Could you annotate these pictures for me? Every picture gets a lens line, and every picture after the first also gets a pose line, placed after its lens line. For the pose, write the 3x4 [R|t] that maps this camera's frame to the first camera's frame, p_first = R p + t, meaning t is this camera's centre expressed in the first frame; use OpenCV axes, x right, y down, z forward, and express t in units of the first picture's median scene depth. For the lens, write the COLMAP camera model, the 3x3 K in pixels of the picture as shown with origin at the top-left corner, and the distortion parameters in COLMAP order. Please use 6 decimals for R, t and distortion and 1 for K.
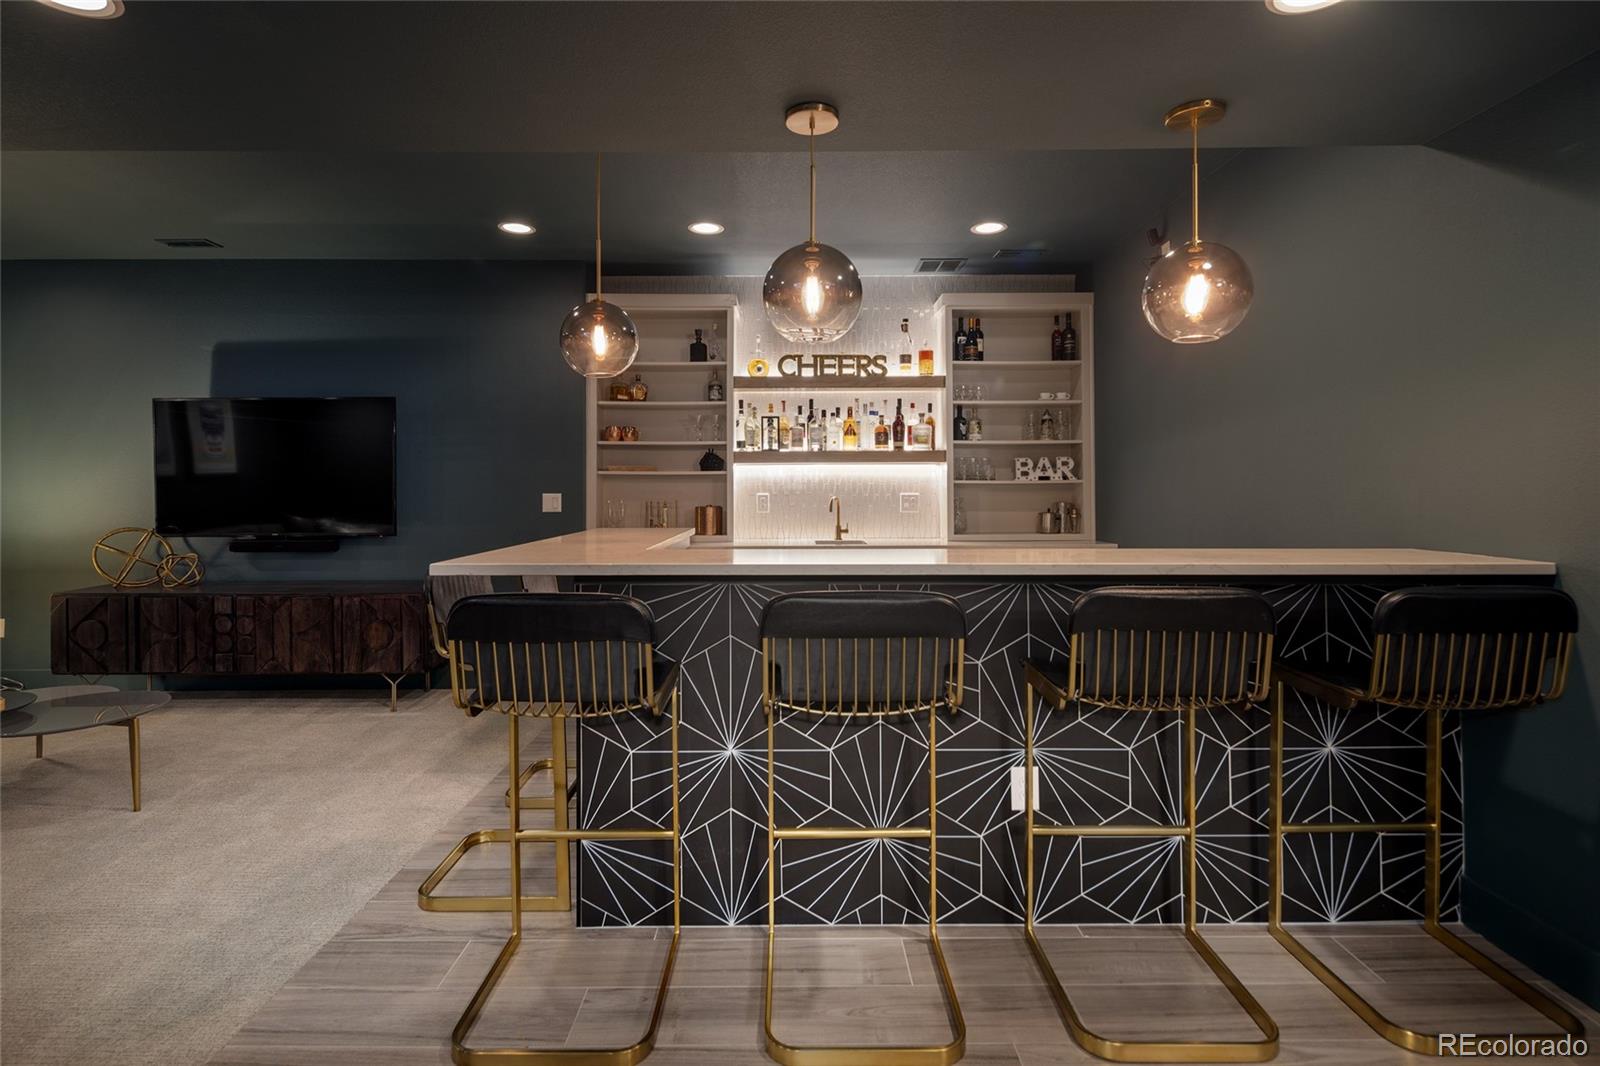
lens RADIAL K [[774.1, 0, 793.0], [0, 774.1, 486.3], [0, 0, 1]] dist [0.002165, -0.000021]
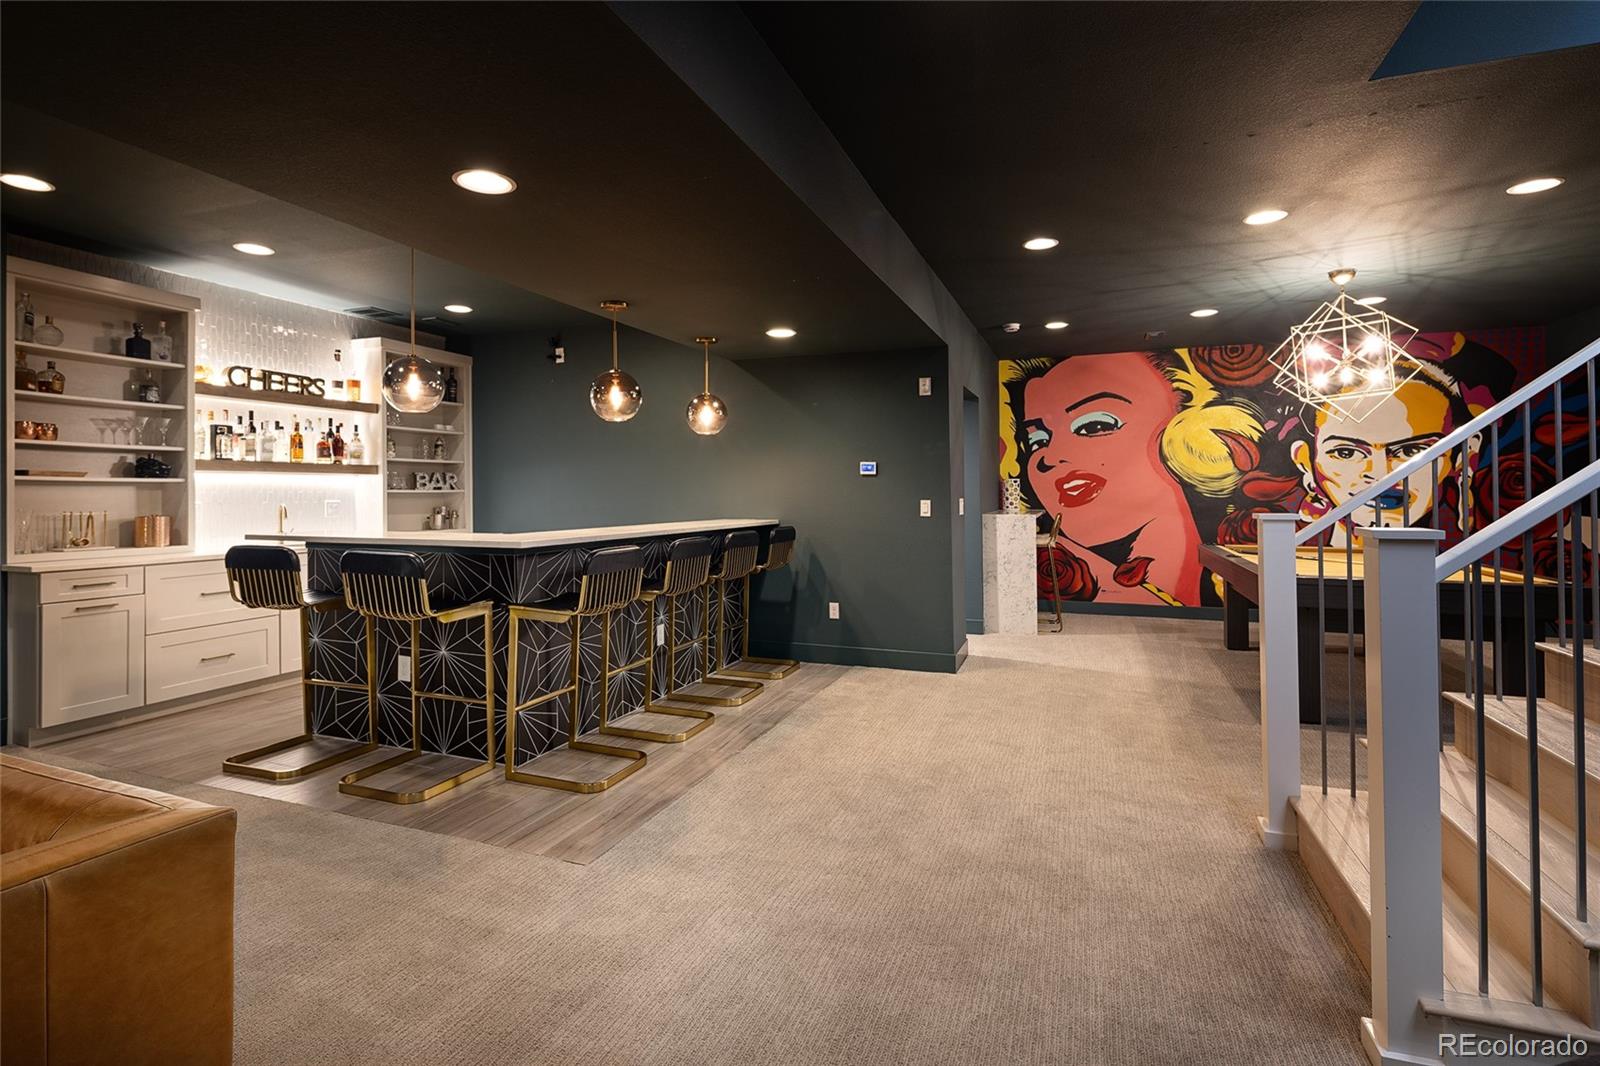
lens RADIAL K [[774.1, 0, 799.7], [0, 774.1, 488.9], [0, 0, 1]] dist [0.002165, -0.000021]
pose [[0.355432, 0.007030, 0.934676, -0.696284], [0.001574, 0.999966, -0.008119, 0.001987], [-0.934701, 0.004357, 0.355409, -0.054779]]
